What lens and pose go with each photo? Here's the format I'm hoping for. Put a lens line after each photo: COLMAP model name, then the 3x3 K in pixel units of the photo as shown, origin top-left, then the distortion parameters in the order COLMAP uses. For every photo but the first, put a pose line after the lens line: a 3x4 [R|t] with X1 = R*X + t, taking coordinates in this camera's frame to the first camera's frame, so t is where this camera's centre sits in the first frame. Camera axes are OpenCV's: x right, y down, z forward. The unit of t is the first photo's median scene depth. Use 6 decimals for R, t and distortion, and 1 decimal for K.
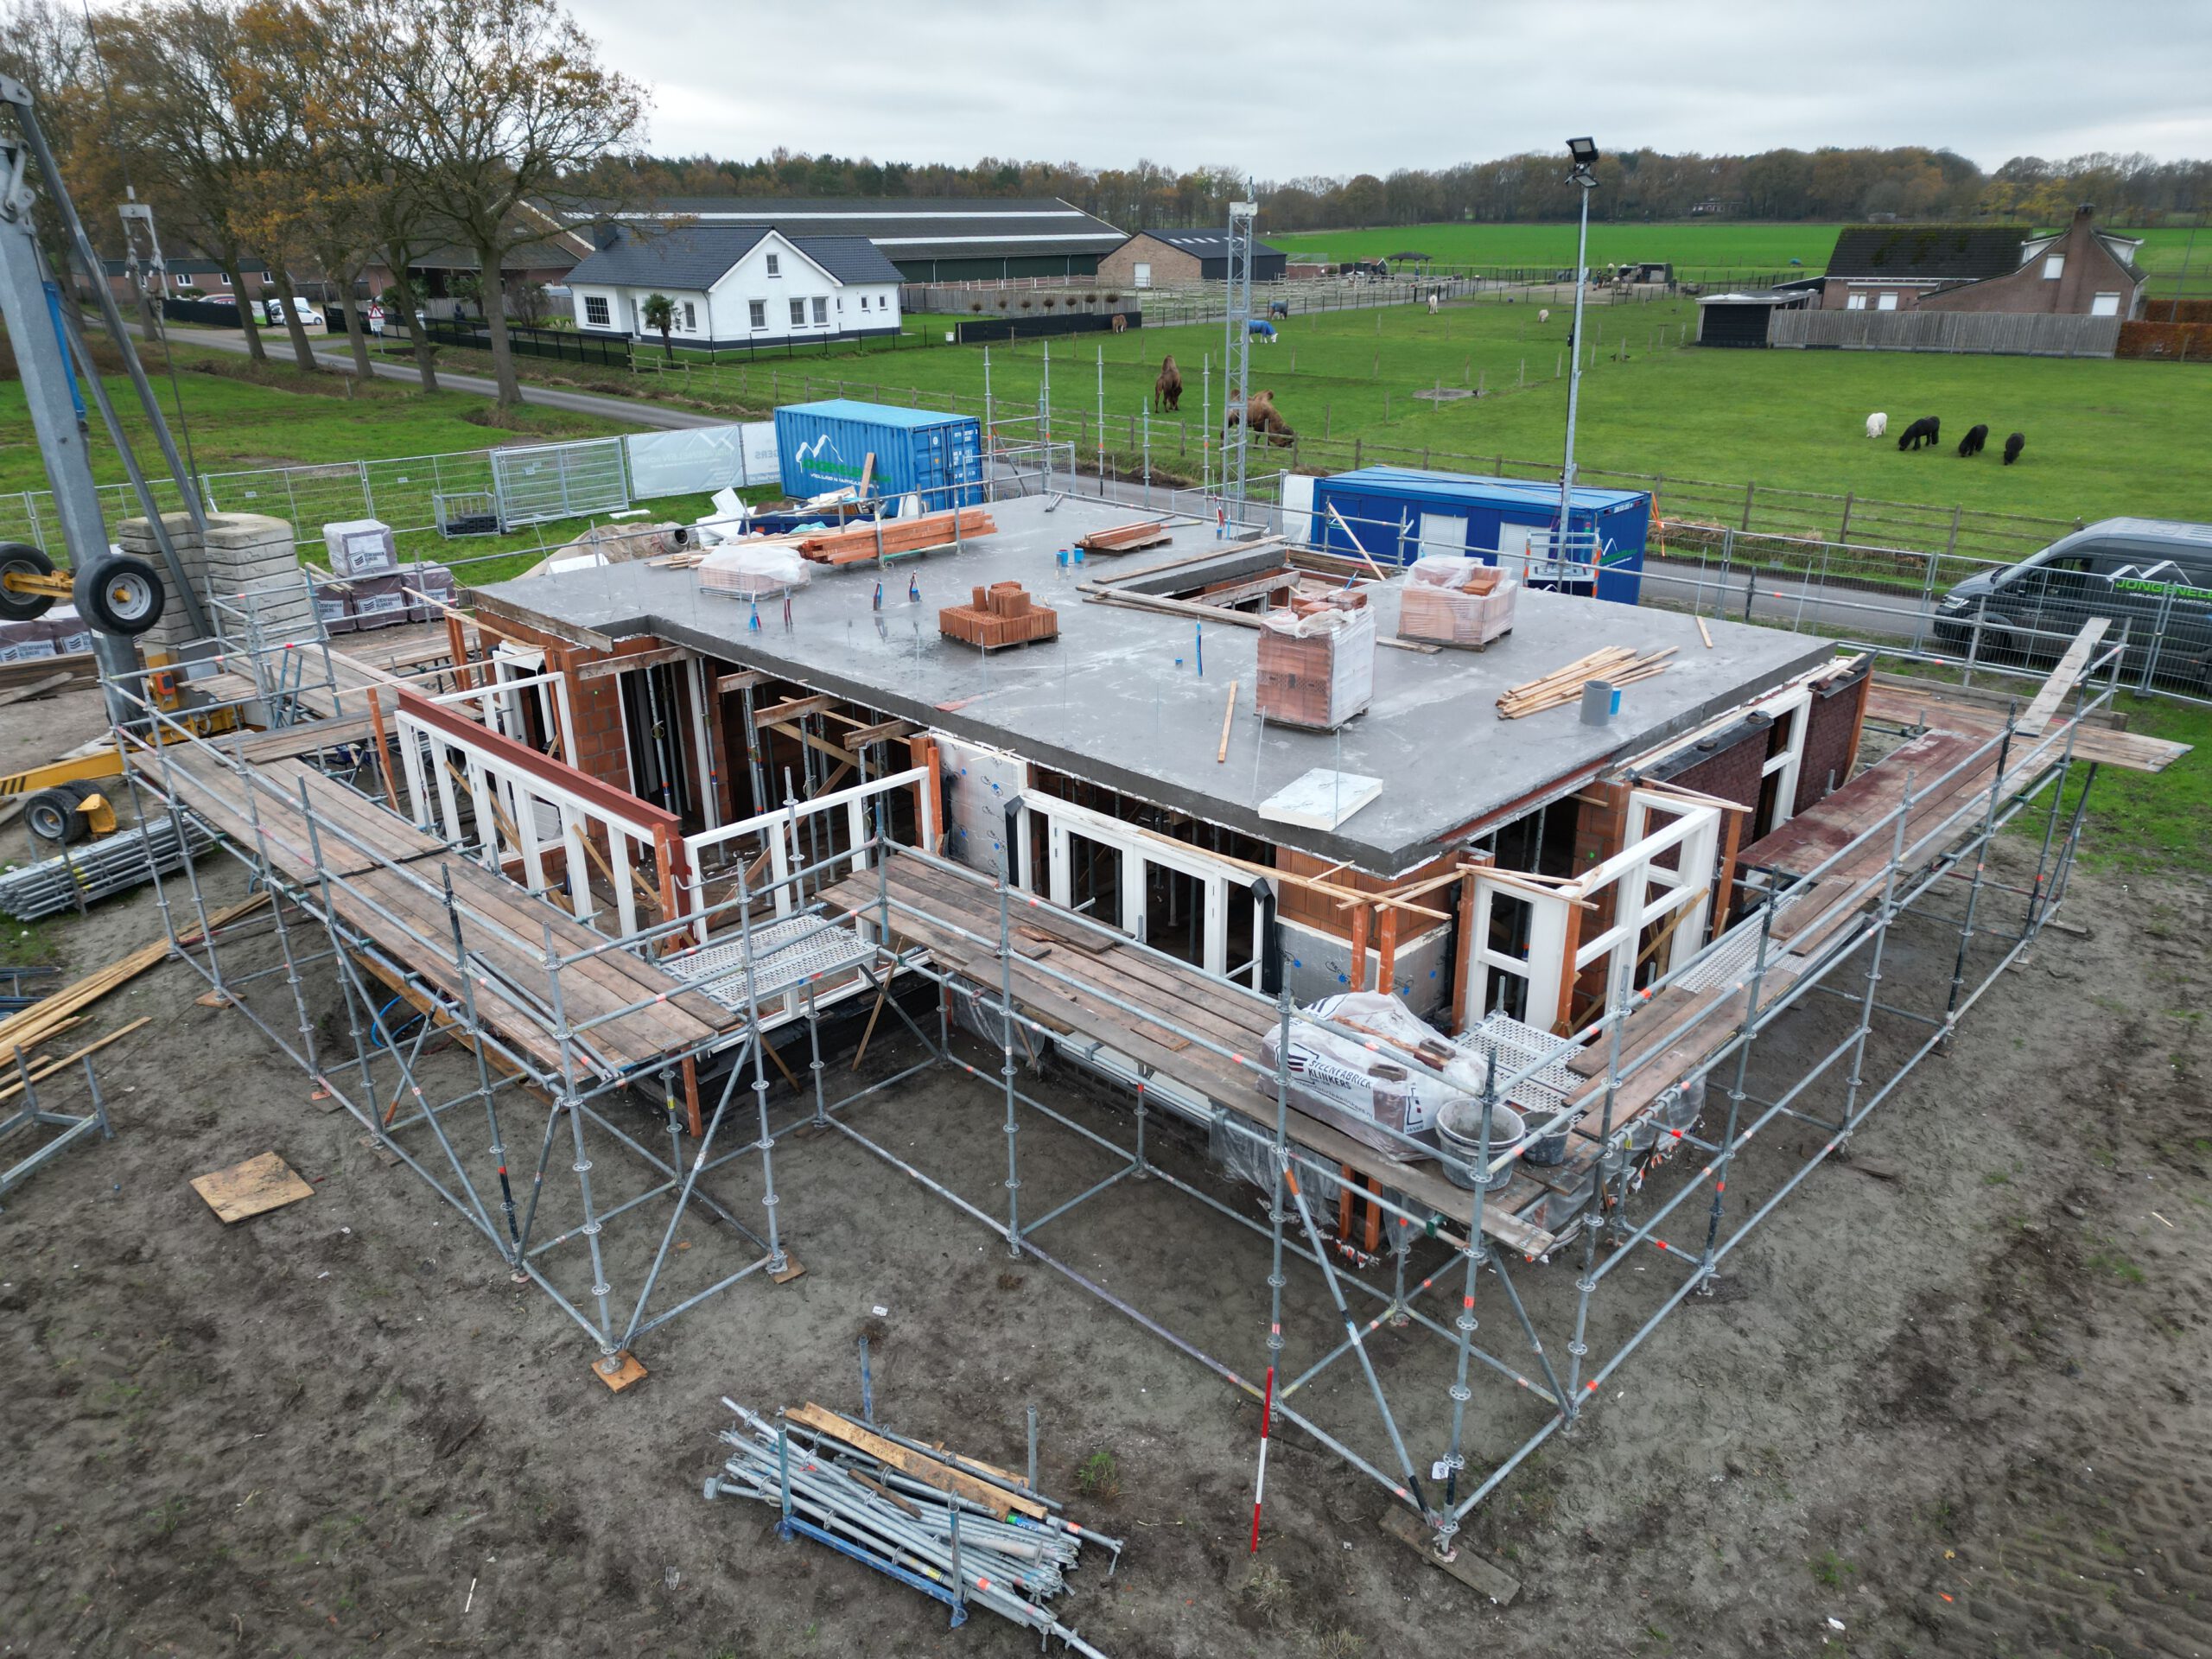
lens RADIAL K [[1532.9, 0, 1116.5], [0, 1532.9, 819.5], [0, 0, 1]] dist [0.107640, -0.076523]
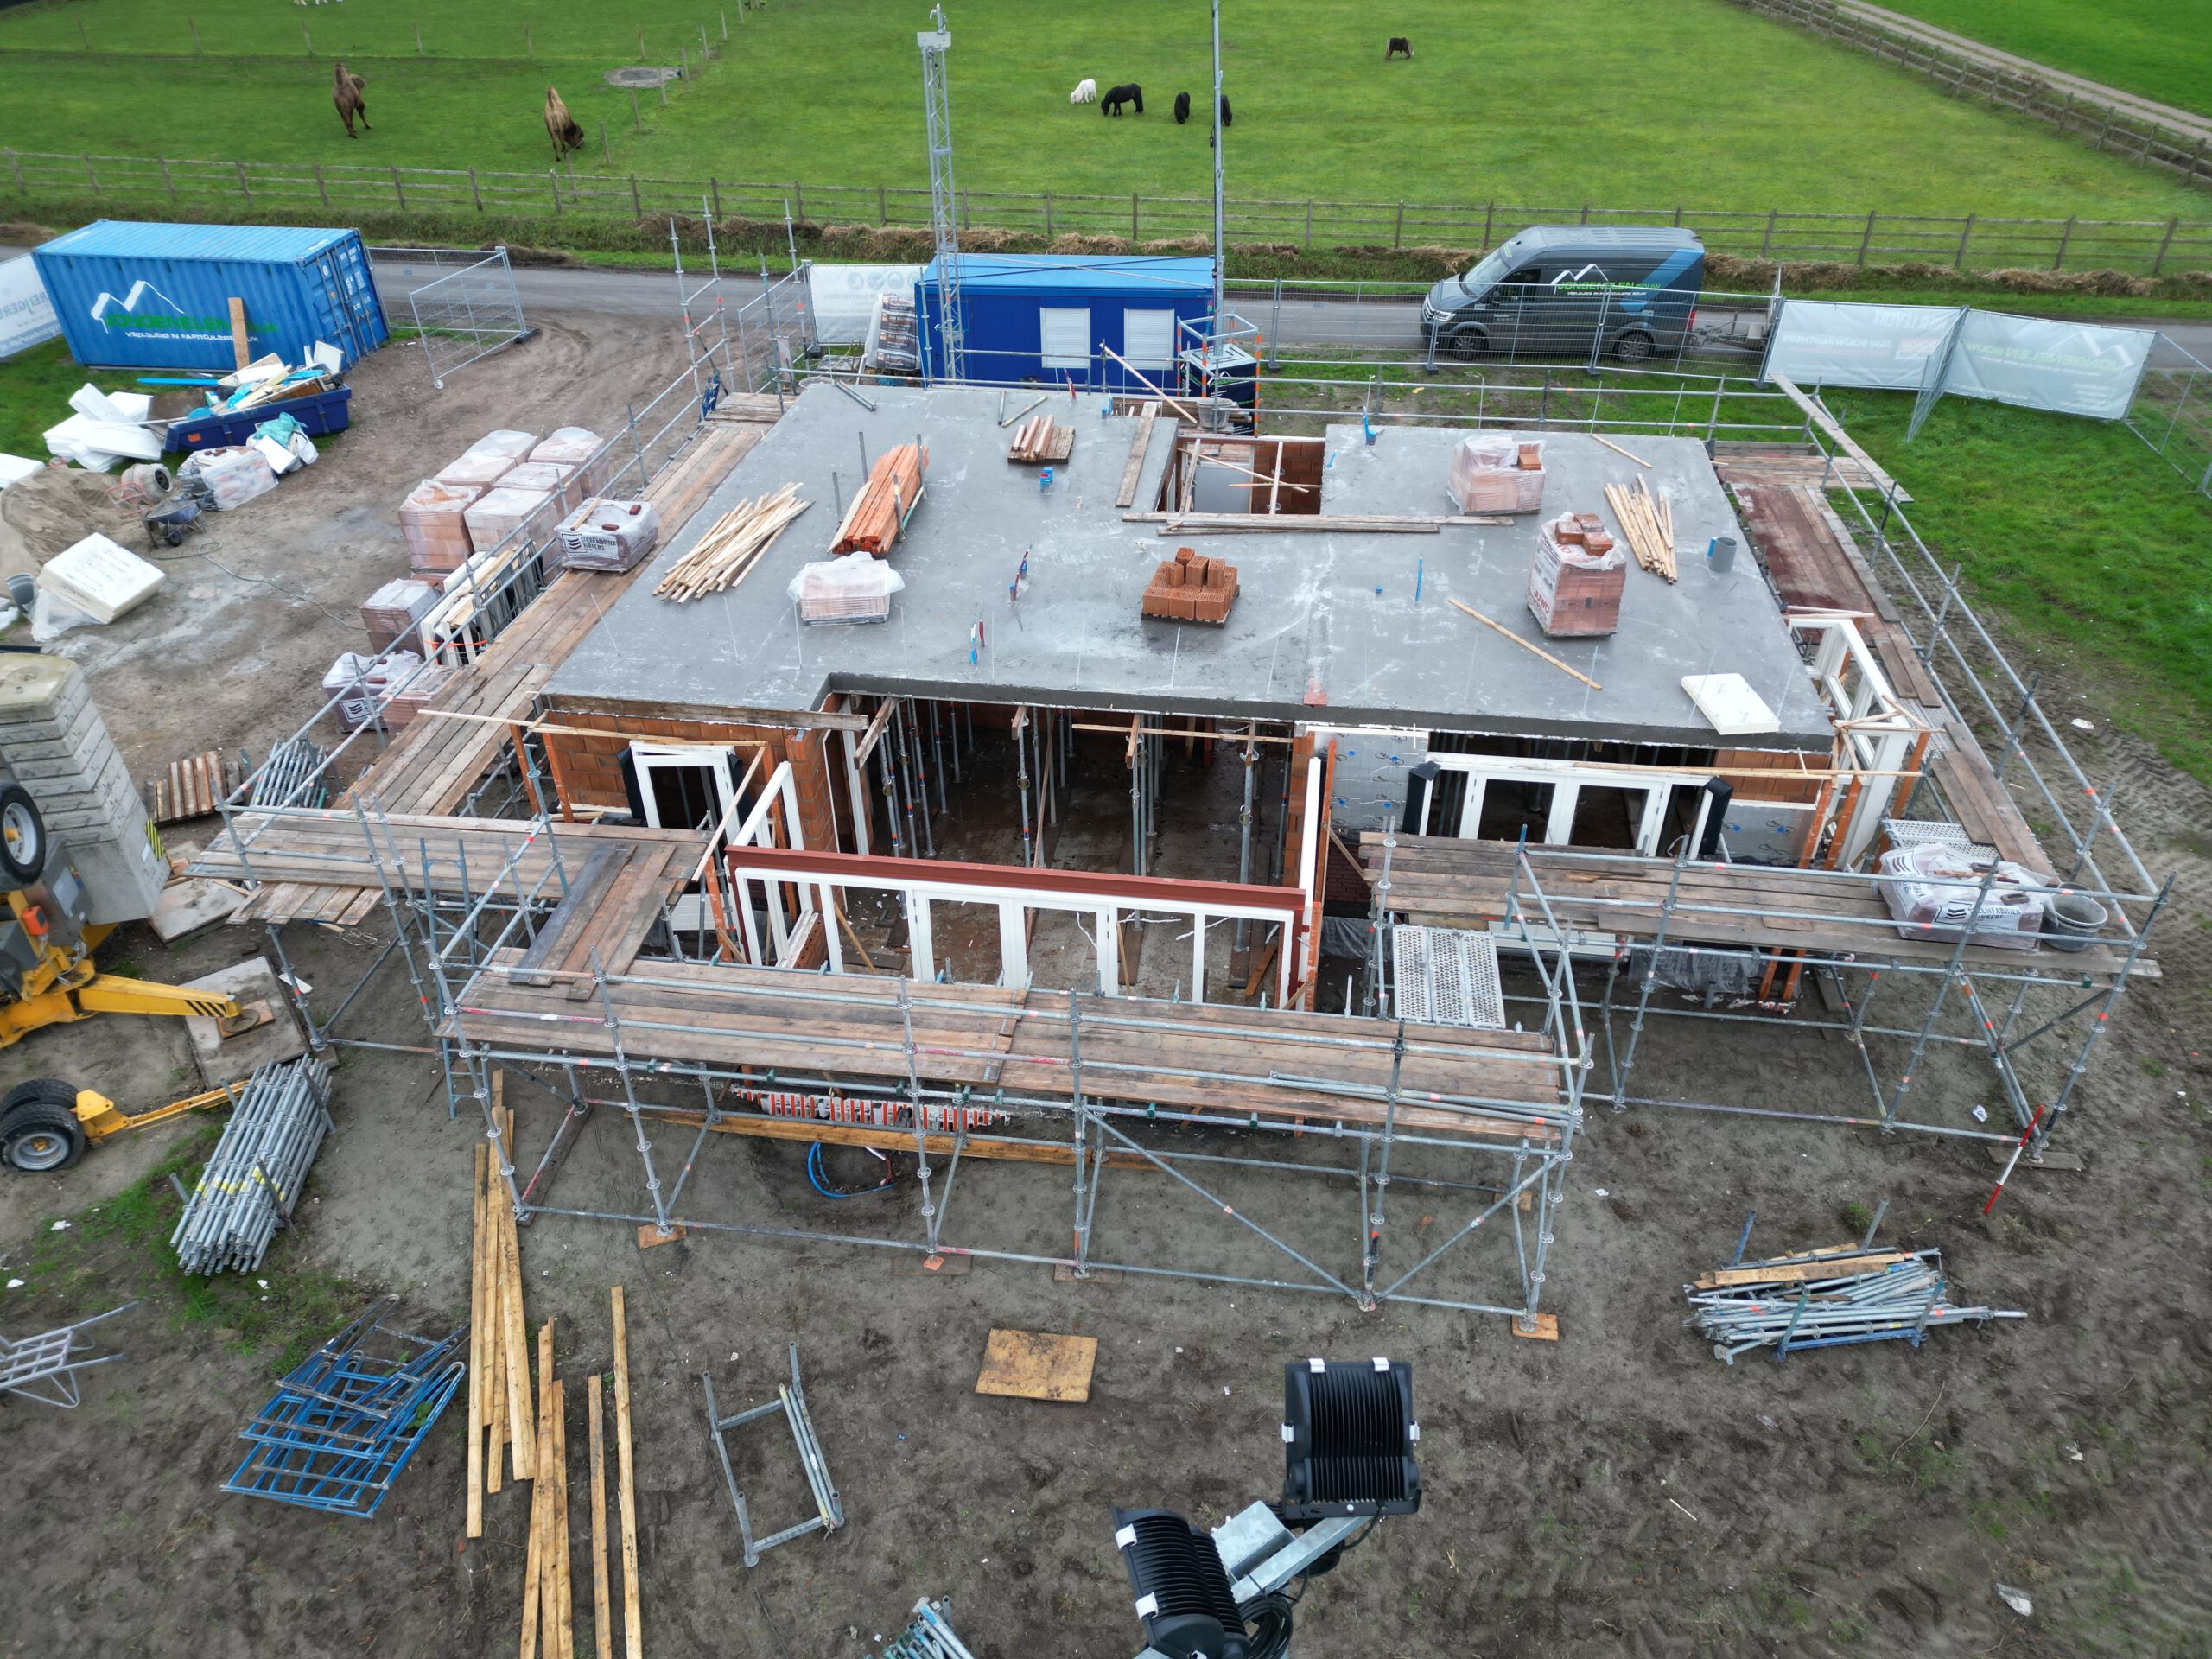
lens RADIAL K [[1546.2, 0, 1113.5], [0, 1546.2, 826.3], [0, 0, 1]] dist [0.085140, -0.078590]
pose [[0.797237, -0.339998, 0.498813, -0.173926], [0.215222, 0.932093, 0.291346, -0.073782], [-0.563997, -0.124916, 0.816274, 0.035891]]
